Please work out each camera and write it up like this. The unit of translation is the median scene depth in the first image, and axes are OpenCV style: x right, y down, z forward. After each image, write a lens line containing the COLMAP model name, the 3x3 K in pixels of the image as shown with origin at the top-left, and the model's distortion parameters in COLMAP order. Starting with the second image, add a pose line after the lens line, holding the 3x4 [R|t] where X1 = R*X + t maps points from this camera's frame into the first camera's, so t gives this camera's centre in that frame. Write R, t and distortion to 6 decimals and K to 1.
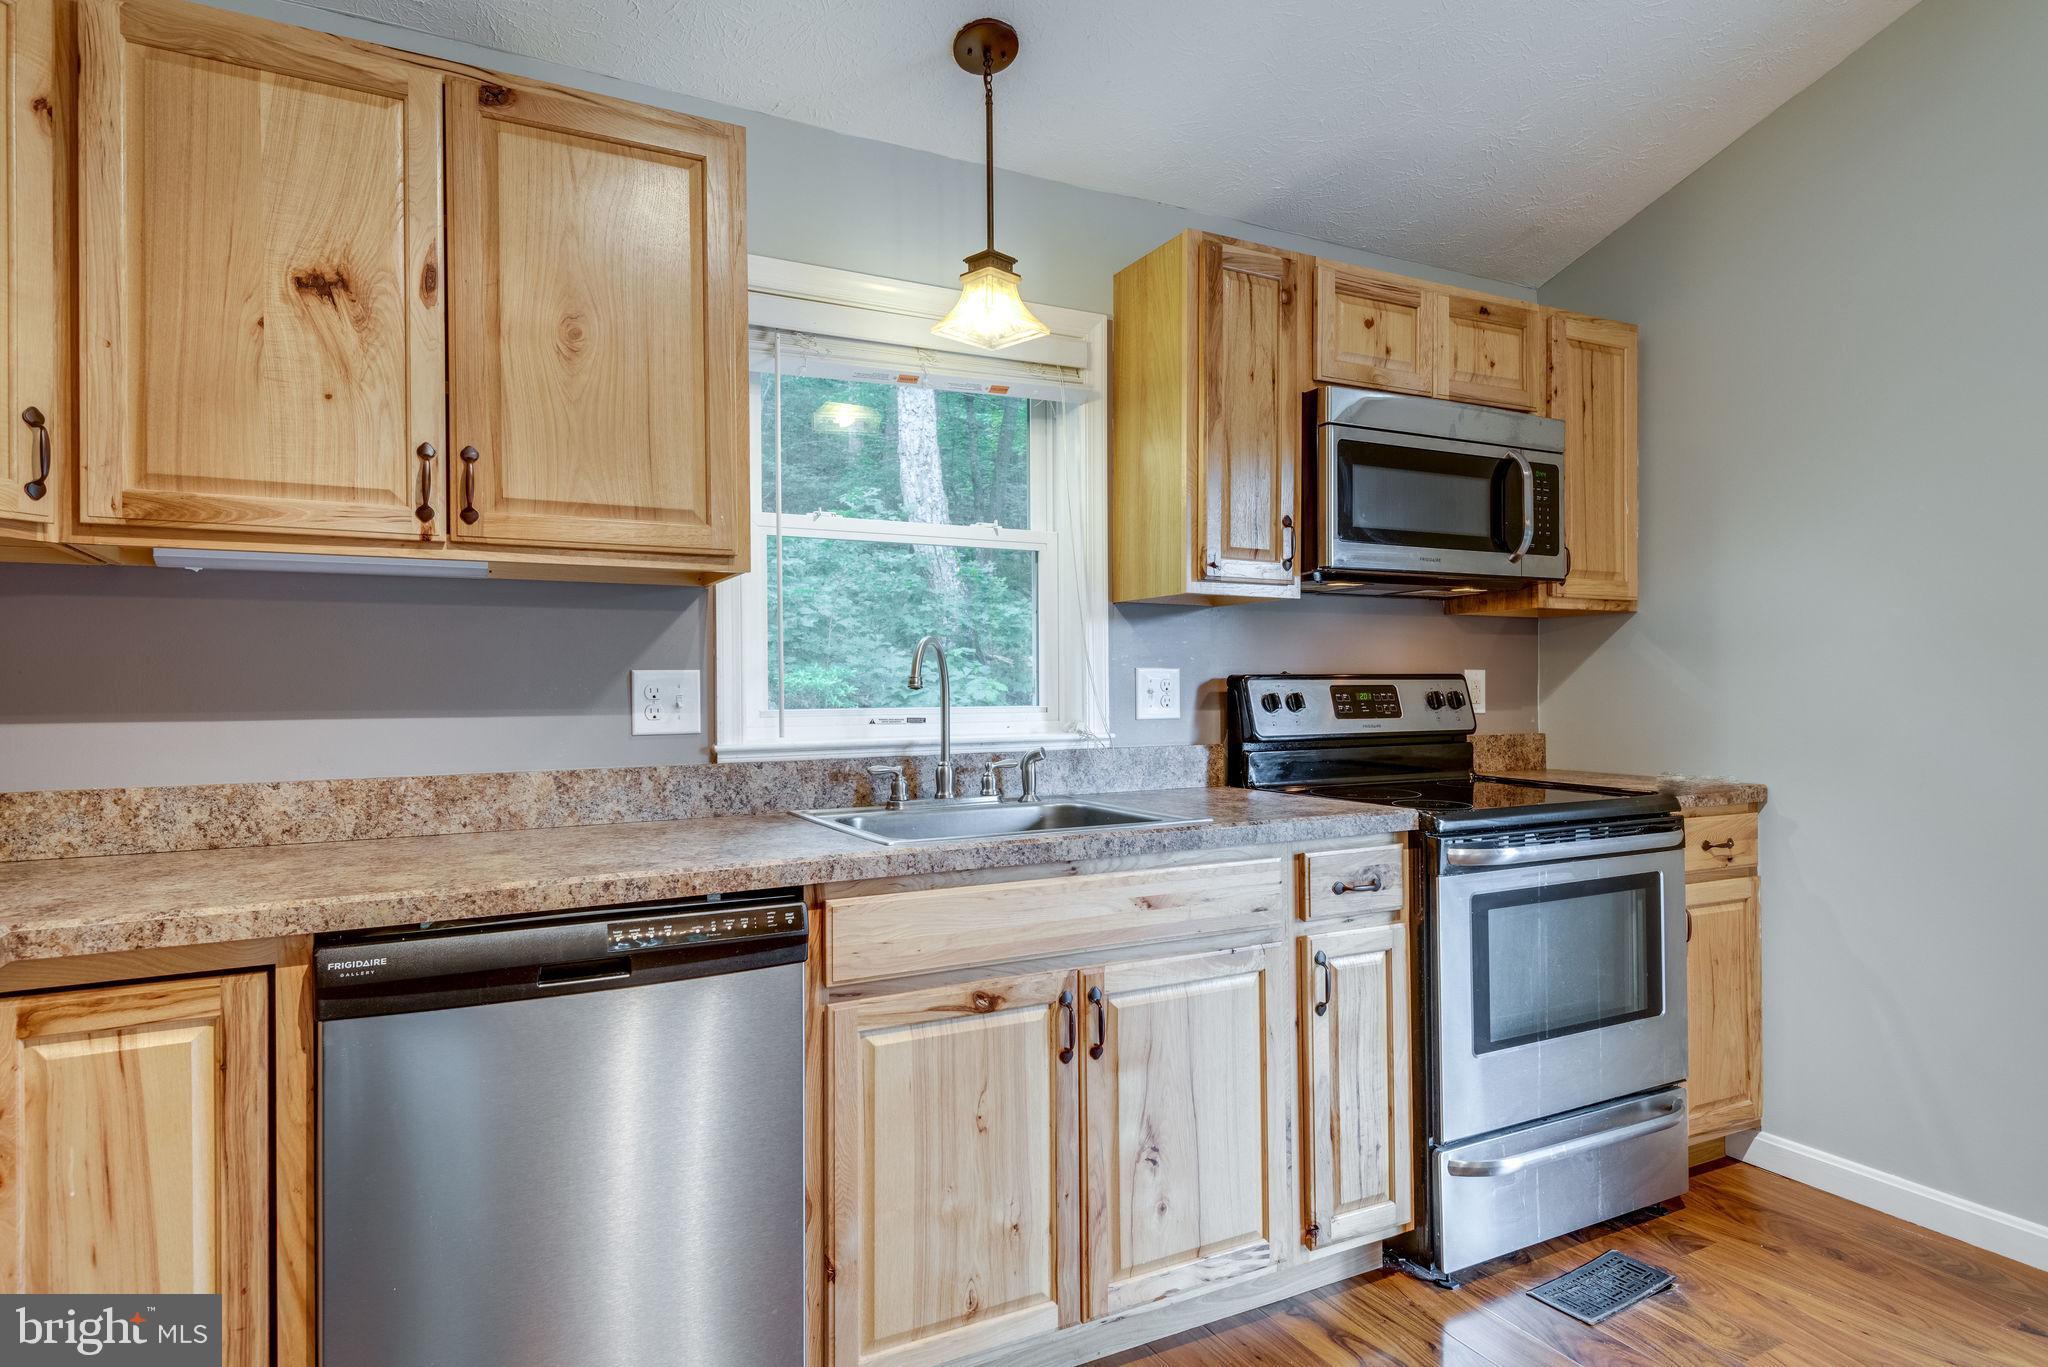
lens RADIAL K [[1133.3, 0, 1041.3], [0, 1133.3, 687.5], [0, 0, 1]] dist [0.043556, -0.029238]
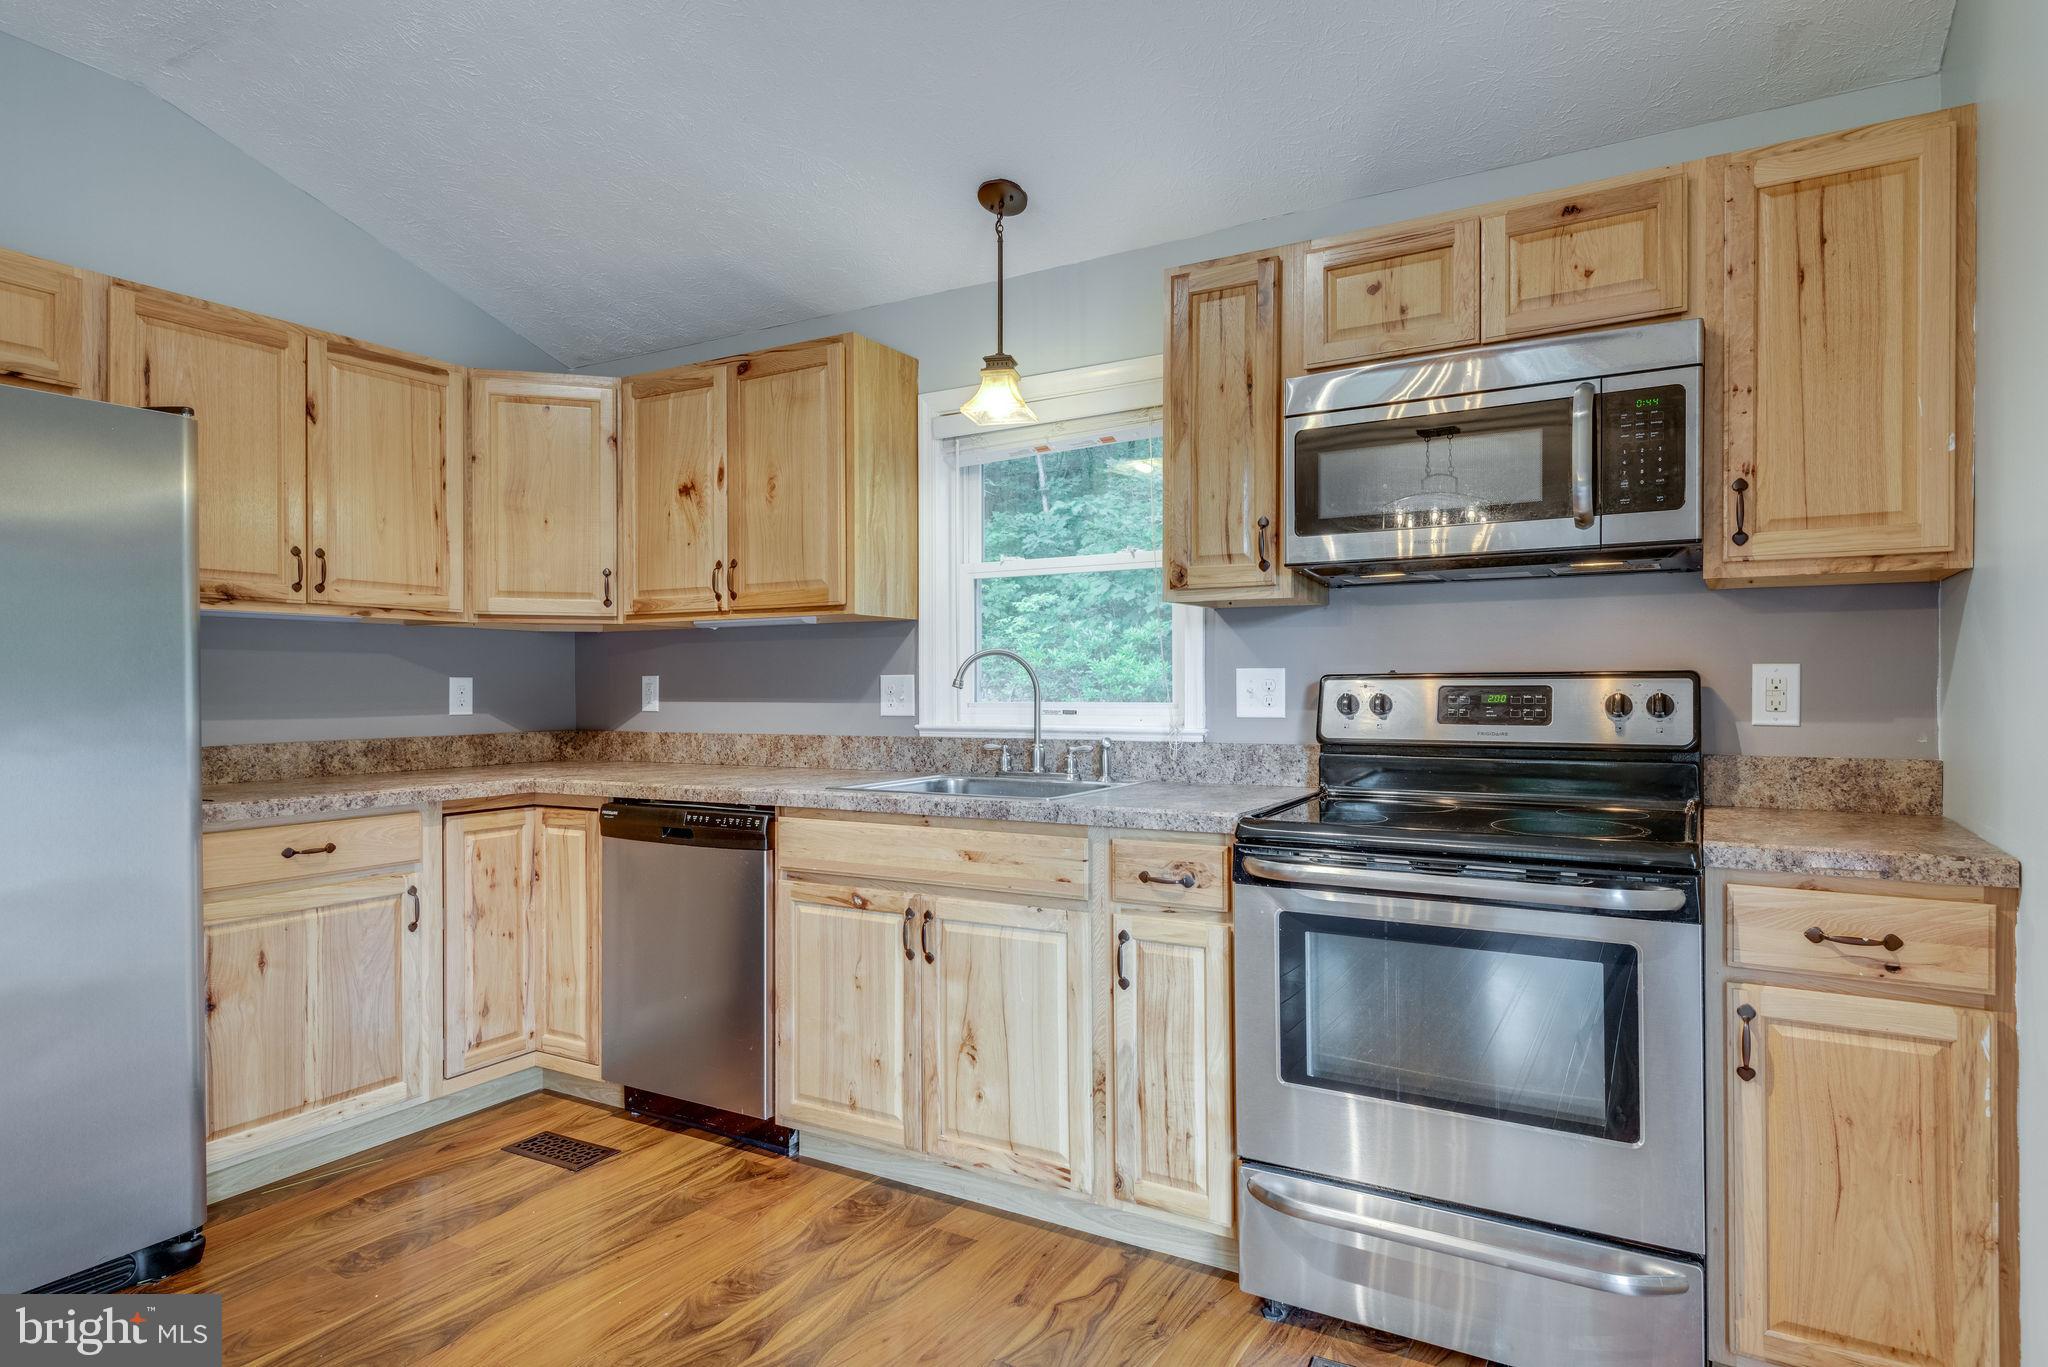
lens RADIAL K [[1133.3, 0, 1041.3], [0, 1133.3, 687.5], [0, 0, 1]] dist [0.043556, -0.029238]
pose [[0.534001, 0.006140, -0.845462, 1.122648], [0.001048, 0.999968, 0.007924, -0.010409], [0.845483, -0.005118, 0.533978, 0.351648]]
